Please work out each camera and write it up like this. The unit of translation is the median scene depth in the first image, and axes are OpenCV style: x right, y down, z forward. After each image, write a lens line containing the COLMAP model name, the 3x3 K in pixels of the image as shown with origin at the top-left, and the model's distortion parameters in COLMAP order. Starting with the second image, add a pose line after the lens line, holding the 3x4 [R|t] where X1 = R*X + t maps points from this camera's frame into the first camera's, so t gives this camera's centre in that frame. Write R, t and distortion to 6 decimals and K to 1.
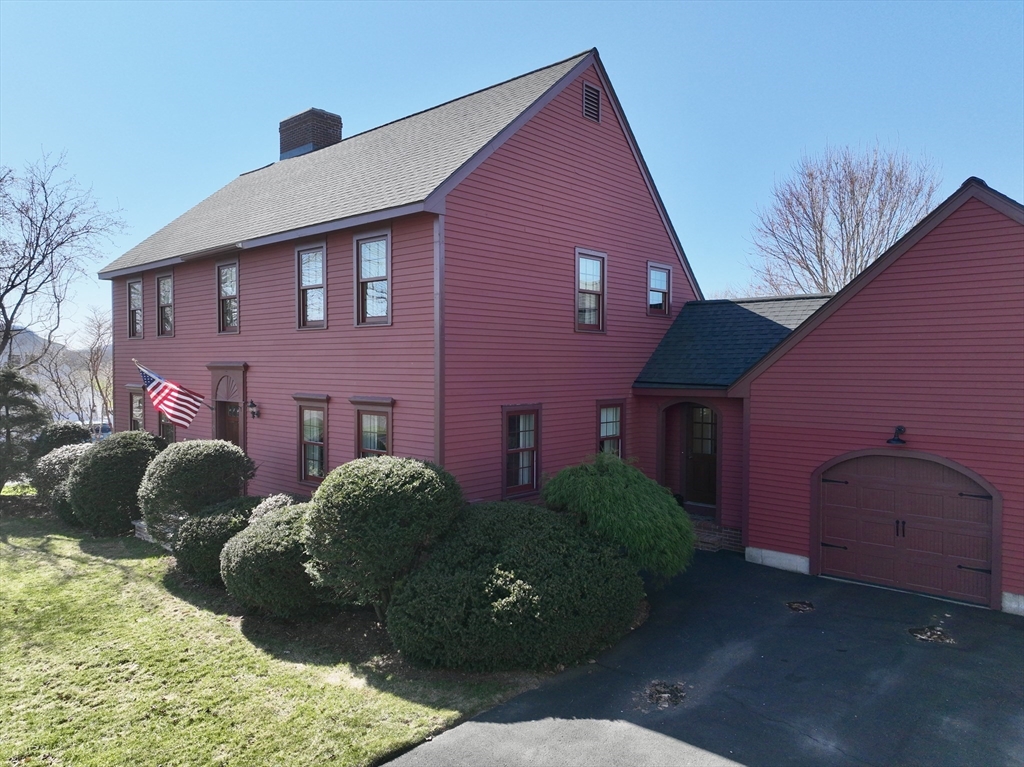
lens RADIAL K [[721.4, 0, 516.8], [0, 721.4, 383.1], [0, 0, 1]] dist [0.005019, 0.011393]
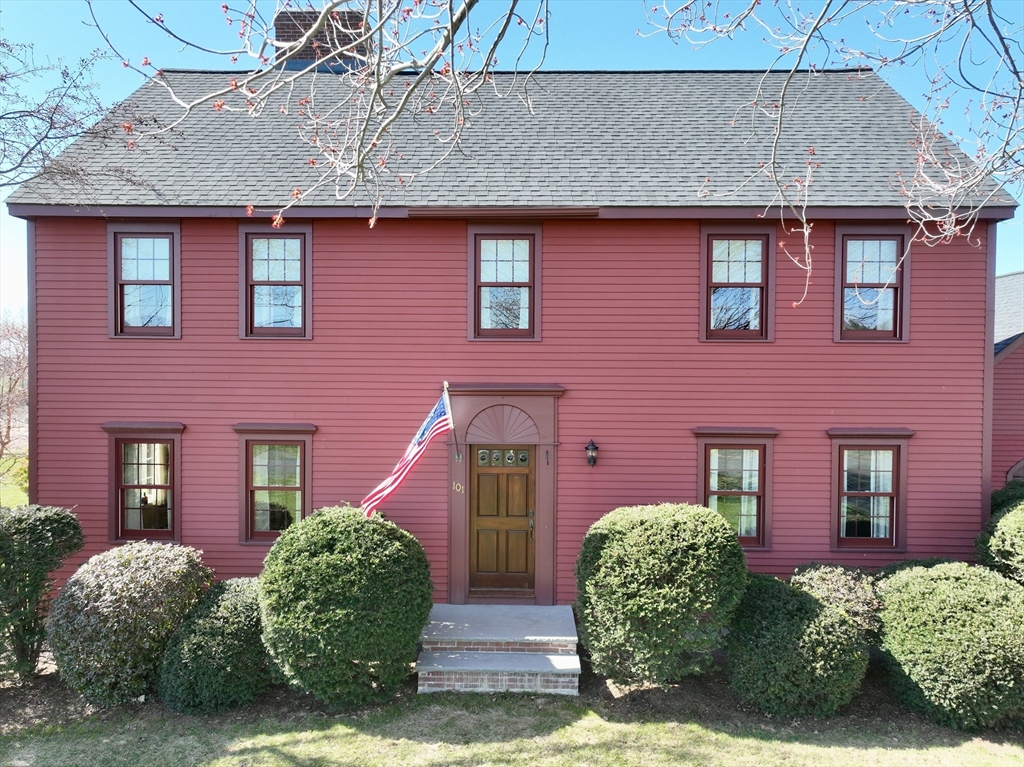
lens RADIAL K [[721.4, 0, 516.8], [0, 721.4, 383.1], [0, 0, 1]] dist [0.005019, 0.011393]
pose [[0.754110, -0.012407, 0.656631, -0.948783], [0.013410, 0.999904, 0.003492, -0.036787], [-0.656611, 0.006172, 0.754204, 0.583315]]
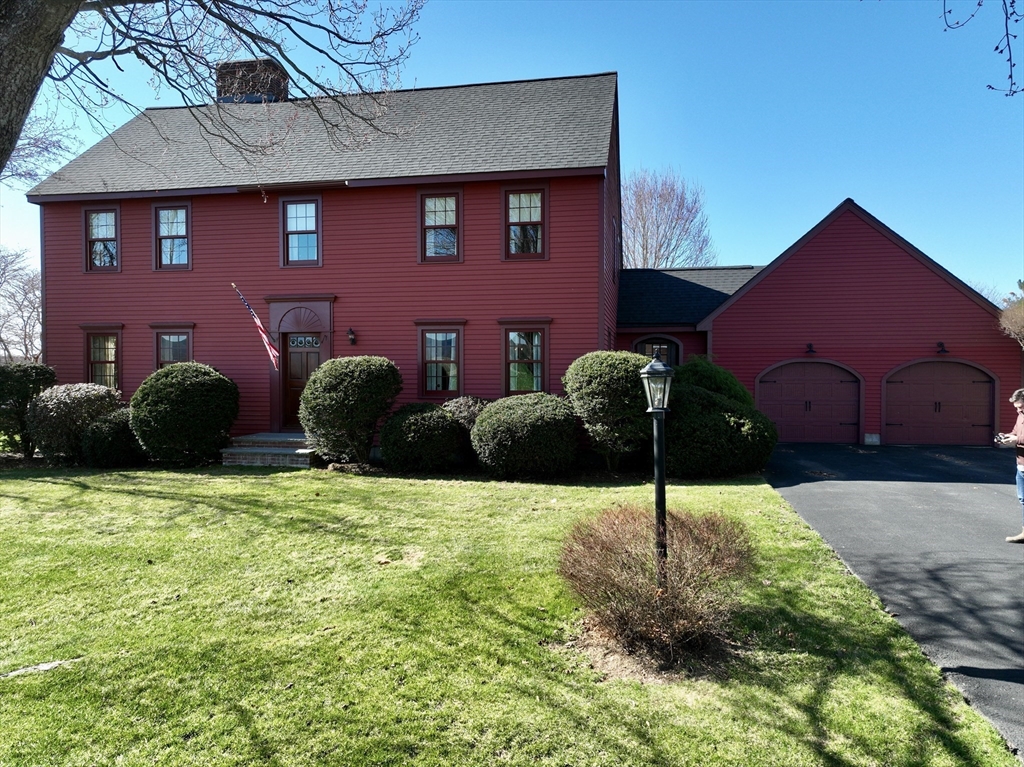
lens RADIAL K [[721.4, 0, 516.8], [0, 721.4, 383.1], [0, 0, 1]] dist [0.005019, 0.011393]
pose [[0.854402, -0.013332, 0.519441, -0.784007], [0.017240, 0.999848, -0.002696, 0.124148], [-0.519326, 0.011259, 0.854502, -0.055631]]
